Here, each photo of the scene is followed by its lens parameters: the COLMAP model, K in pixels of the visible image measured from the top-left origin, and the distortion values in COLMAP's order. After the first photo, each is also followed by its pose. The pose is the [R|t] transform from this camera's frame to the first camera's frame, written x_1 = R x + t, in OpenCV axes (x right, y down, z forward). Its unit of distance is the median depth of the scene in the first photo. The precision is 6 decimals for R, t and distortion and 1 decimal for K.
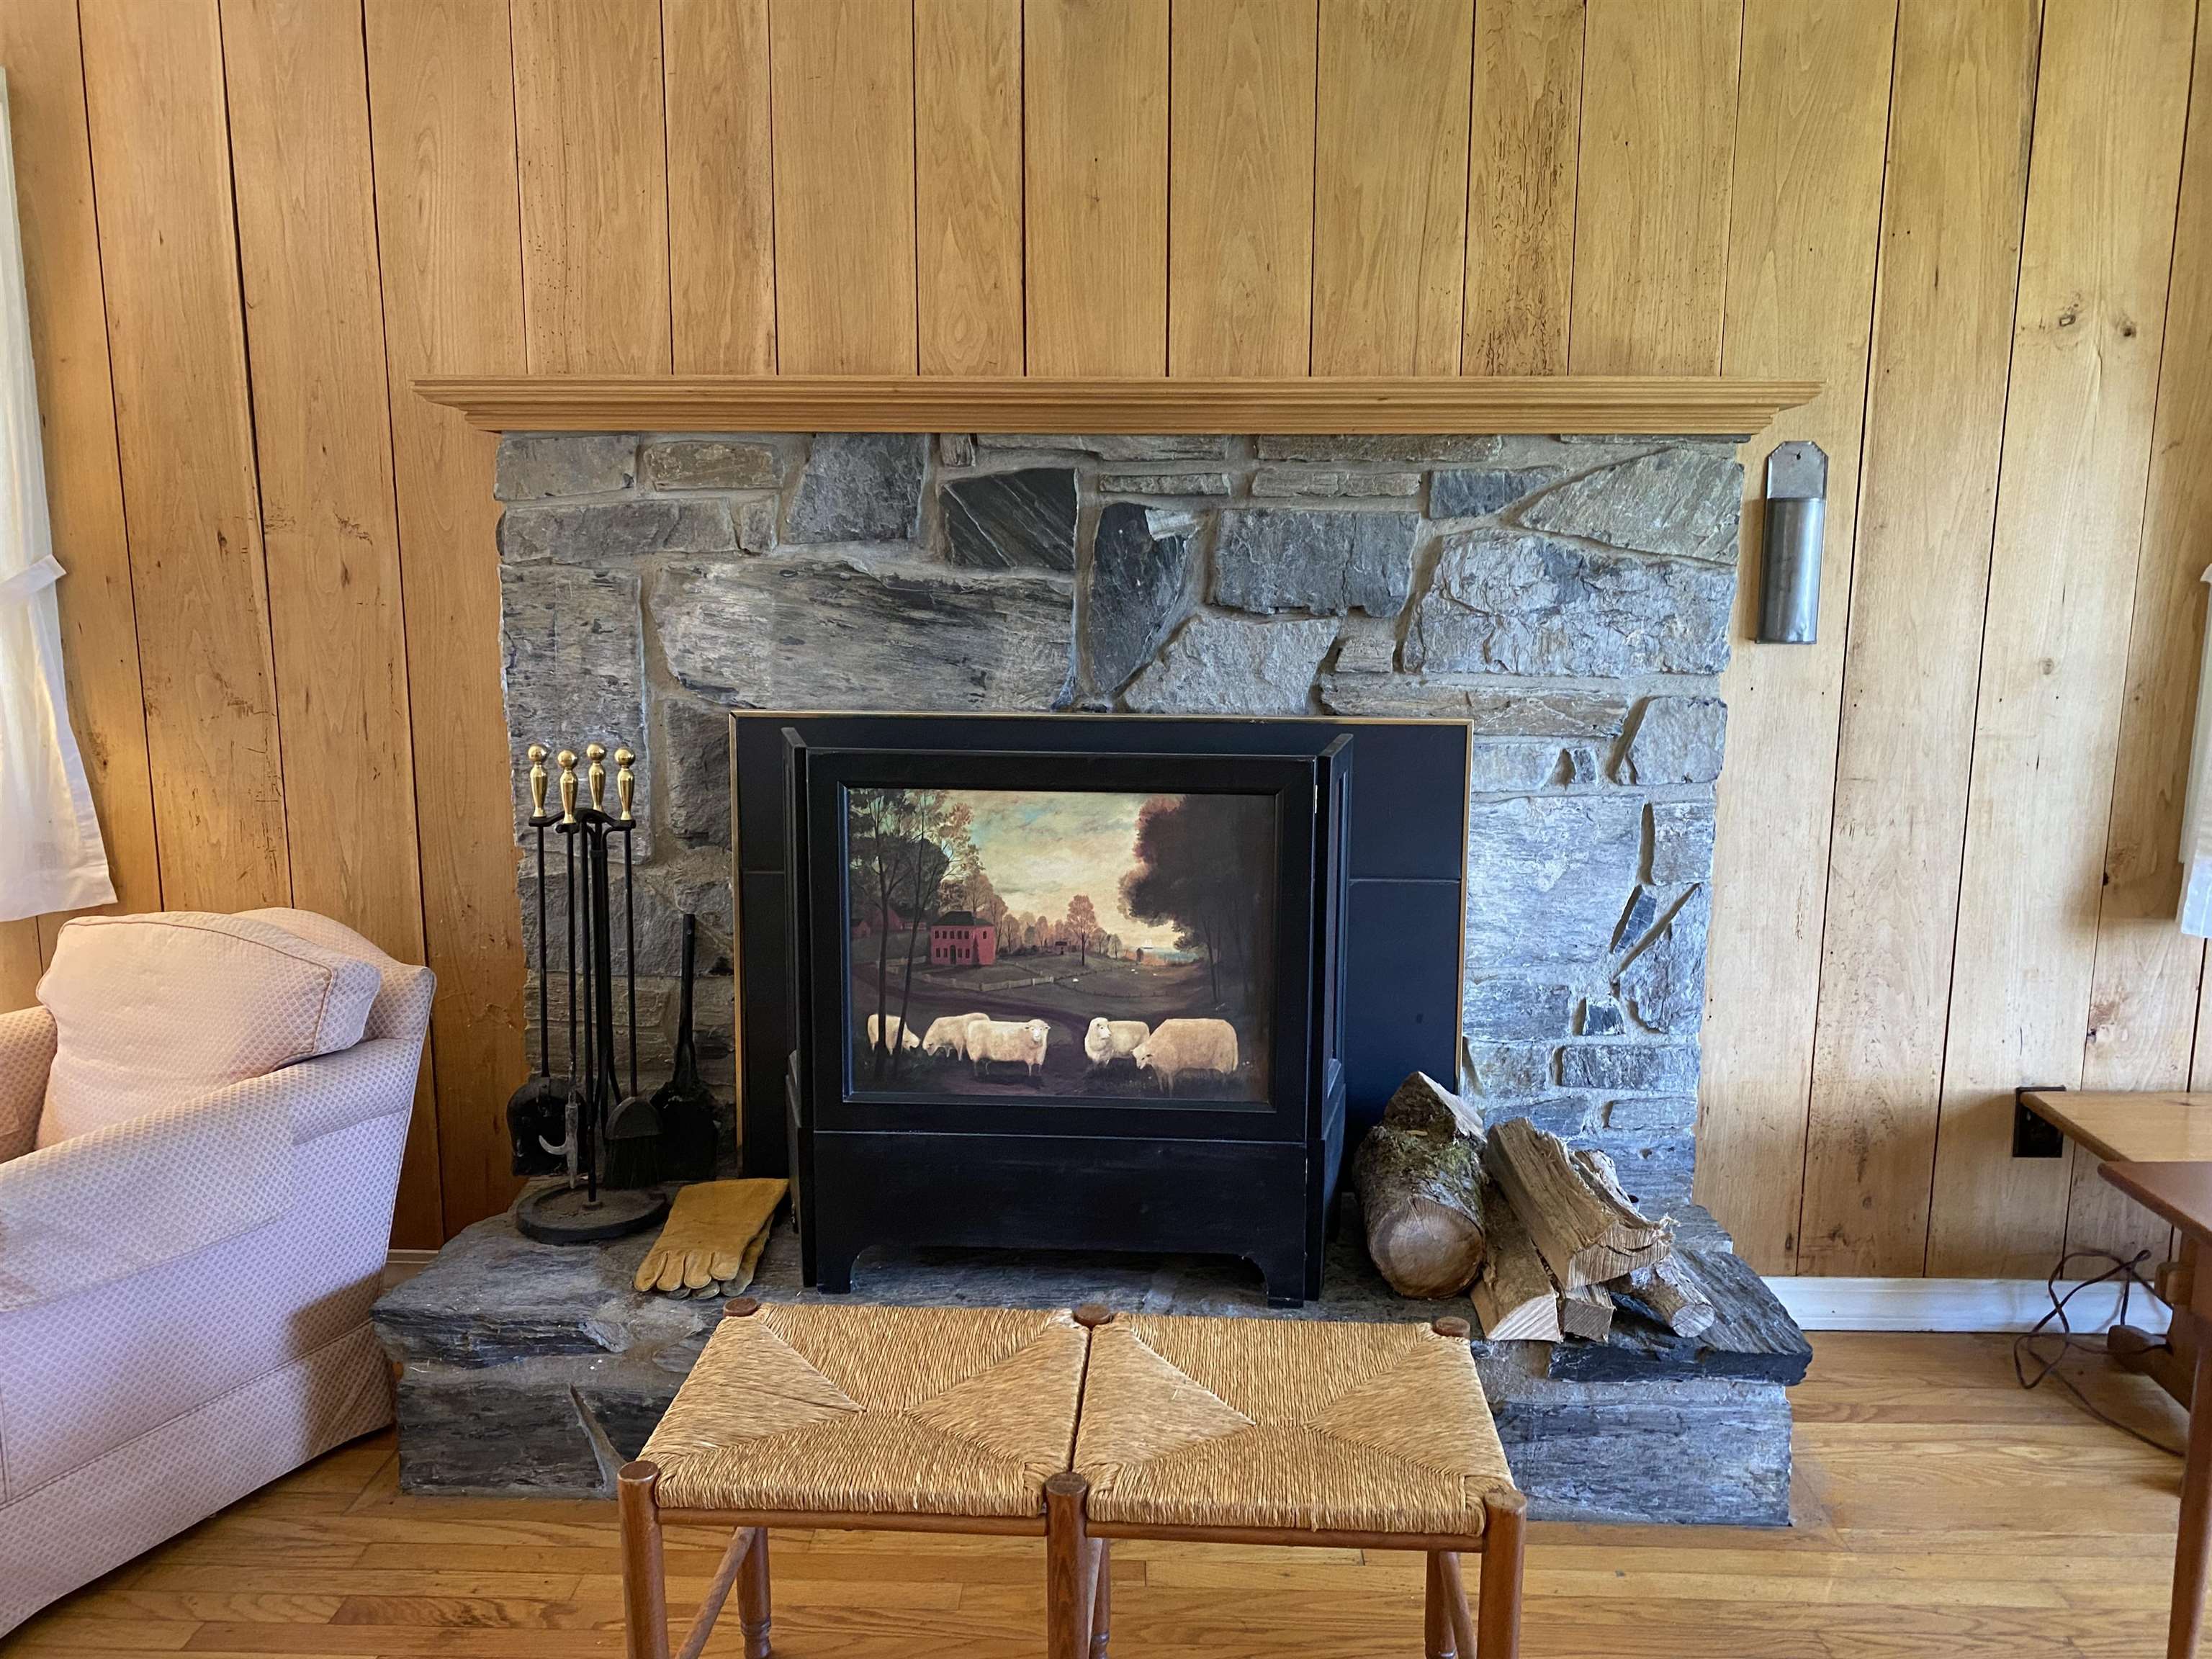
lens RADIAL K [[1710.1, 0, 1115.7], [0, 1710.1, 843.9], [0, 0, 1]] dist [0.082880, -0.088058]
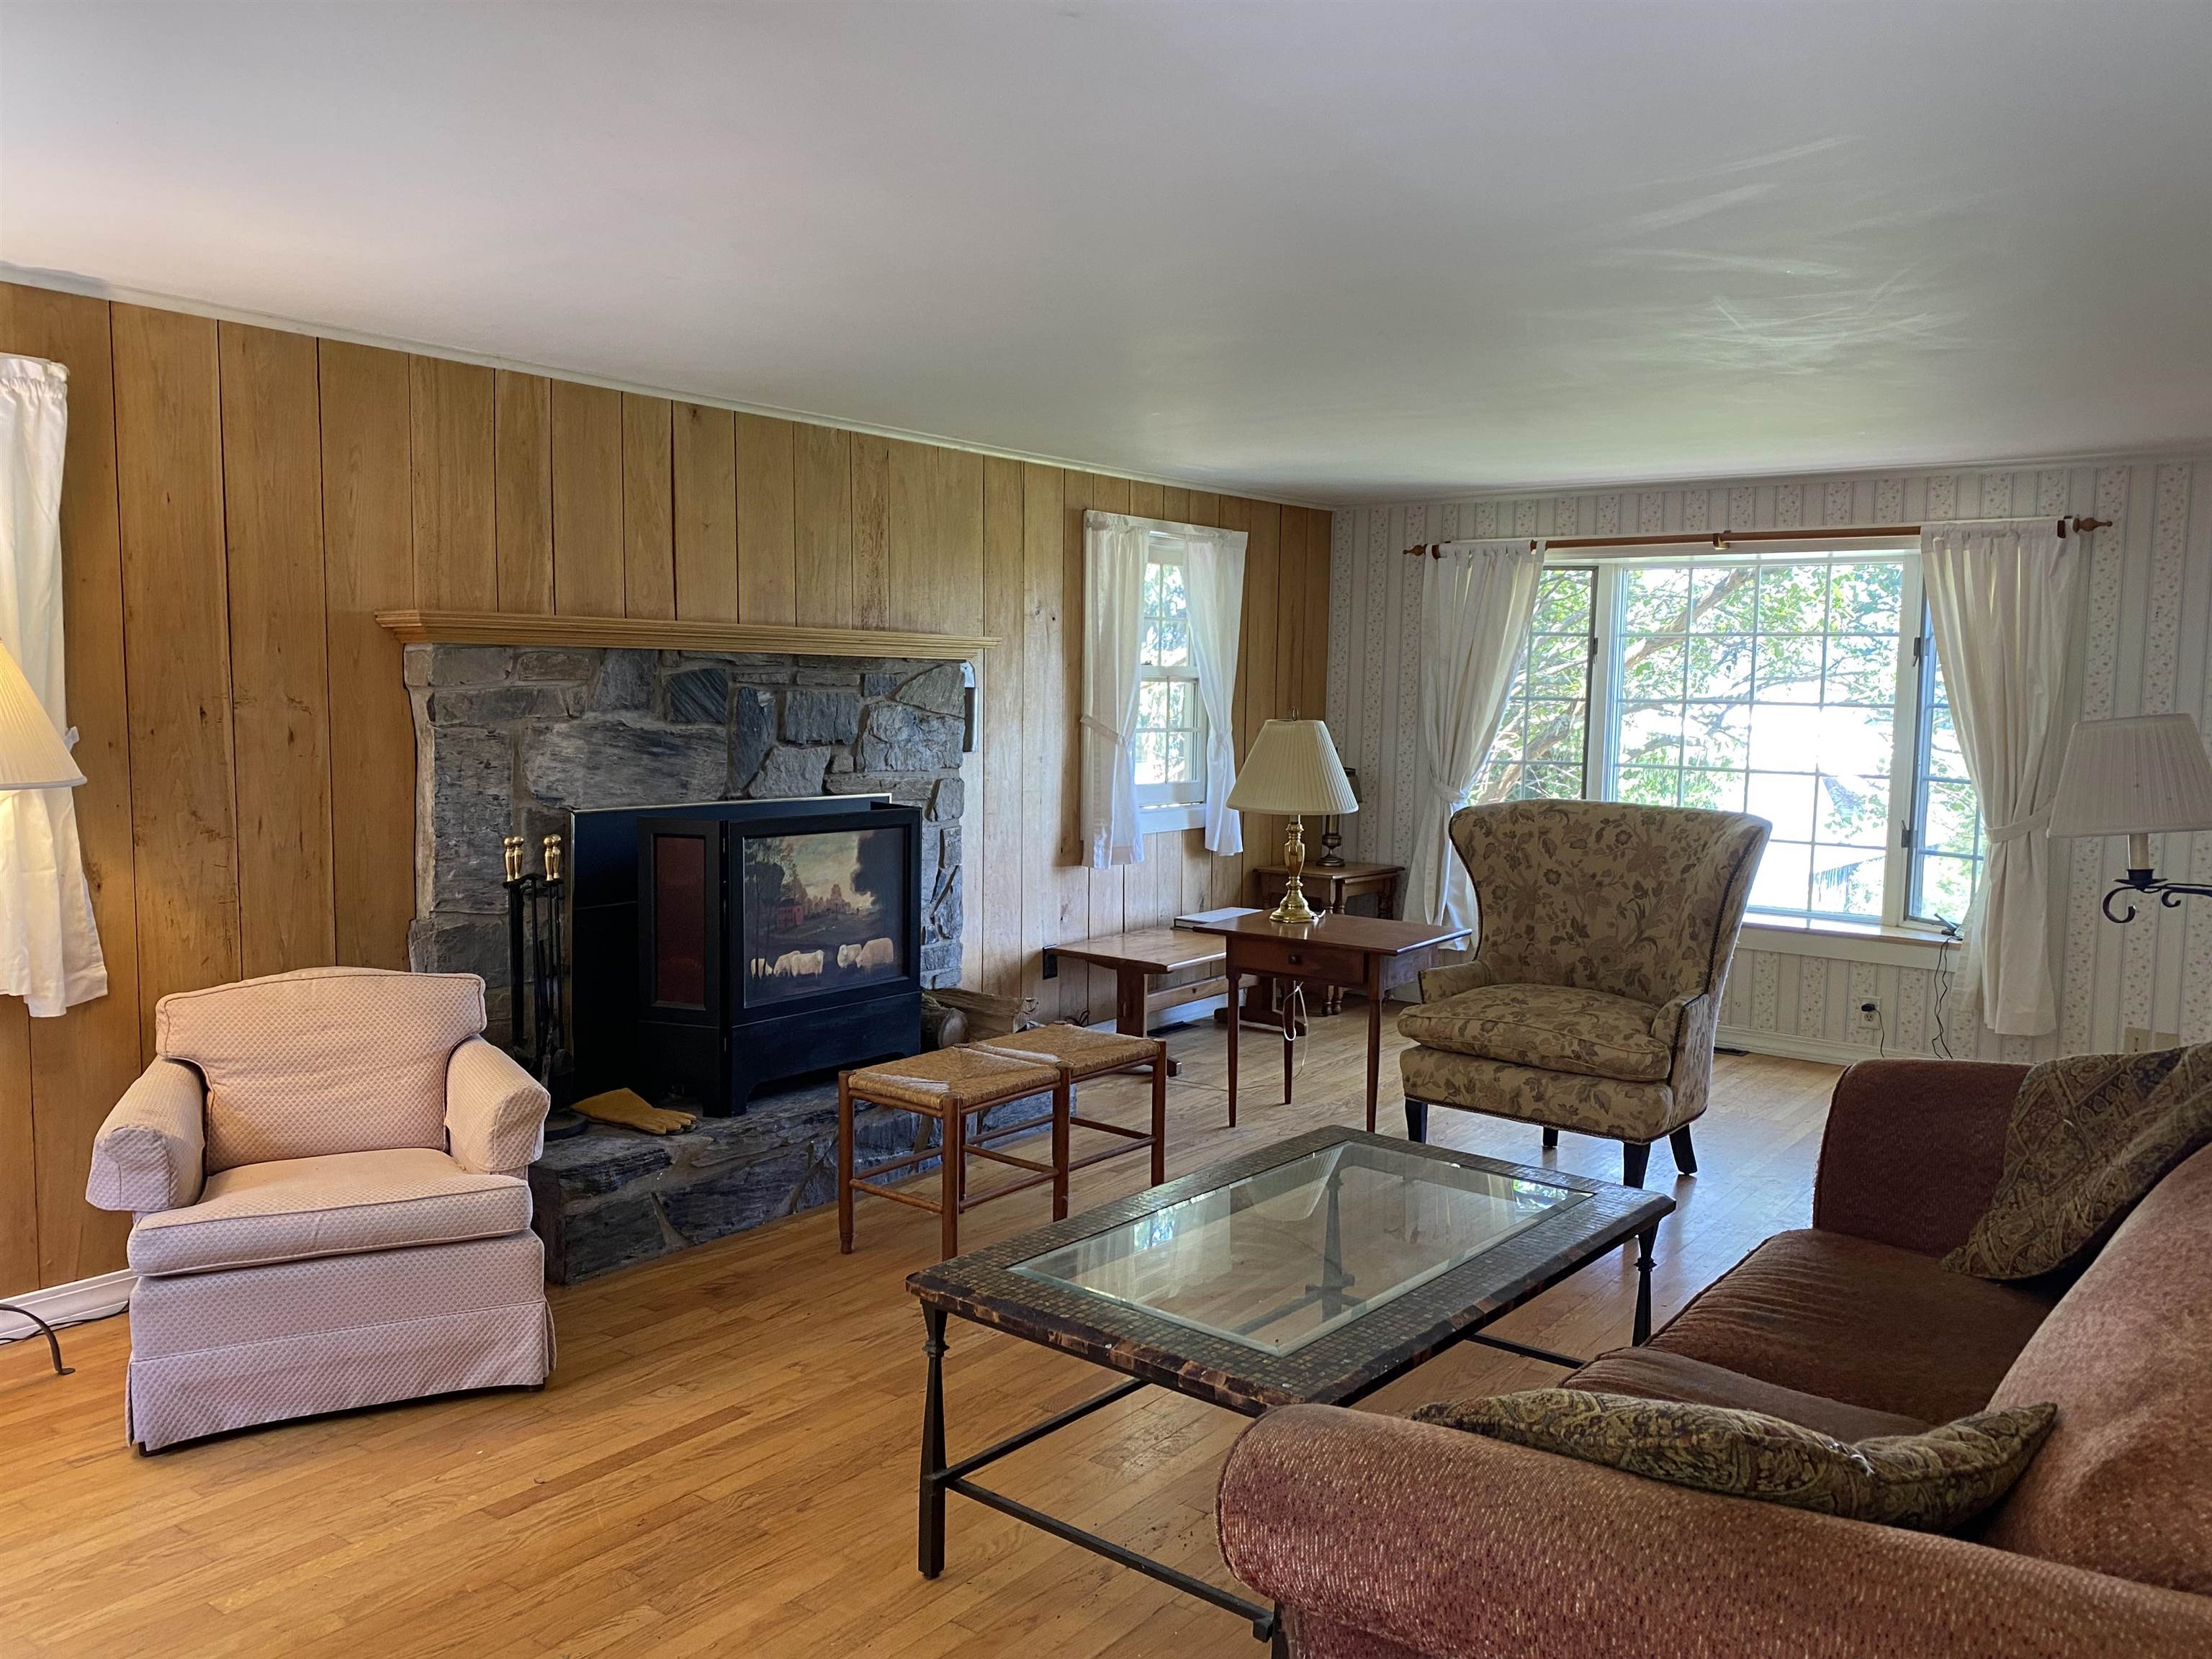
lens RADIAL K [[1710.1, 0, 1115.7], [0, 1710.1, 843.9], [0, 0, 1]] dist [0.082880, -0.088058]
pose [[0.567468, -0.074344, 0.820033, -1.301120], [0.133672, 0.991022, -0.002656, 0.028568], [-0.812473, 0.111123, 0.572311, -0.376695]]
